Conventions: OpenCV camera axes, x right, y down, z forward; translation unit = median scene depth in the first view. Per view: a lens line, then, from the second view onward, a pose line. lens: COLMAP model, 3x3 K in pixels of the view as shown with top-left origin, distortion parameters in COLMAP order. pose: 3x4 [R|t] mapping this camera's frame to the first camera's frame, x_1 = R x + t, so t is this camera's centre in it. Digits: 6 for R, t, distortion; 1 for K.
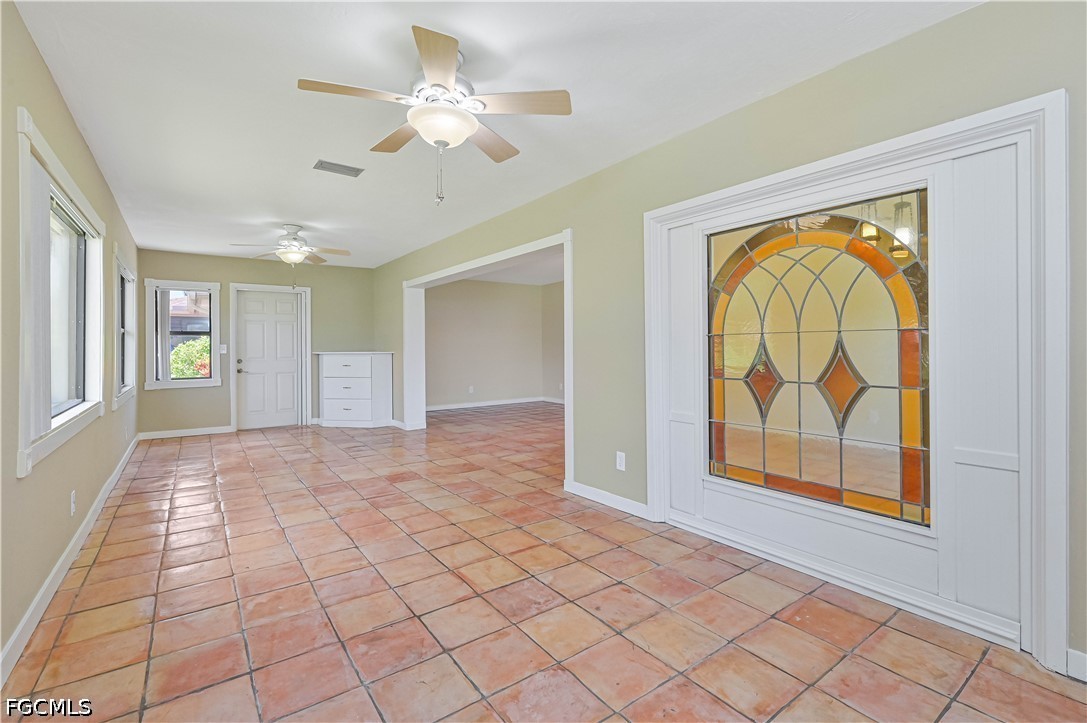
lens RADIAL K [[494.0, 0, 549.9], [0, 494.0, 344.0], [0, 0, 1]] dist [-0.009752, 0.000520]
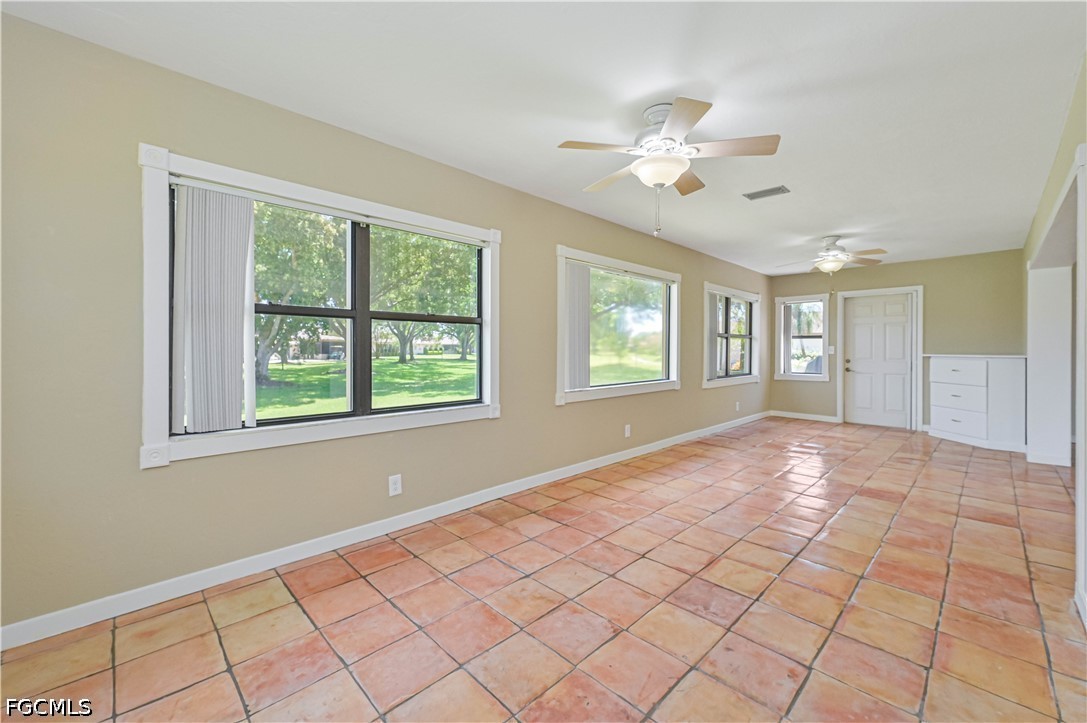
lens RADIAL K [[429.9, 0, 534.1], [0, 429.9, 352.0], [0, 0, 1]] dist [-0.005495, 0.000440]
pose [[0.131601, 0.016217, -0.991170, 0.612323], [0.002562, 0.999857, 0.016699, -0.009594], [0.991300, -0.004737, 0.131540, 0.419495]]
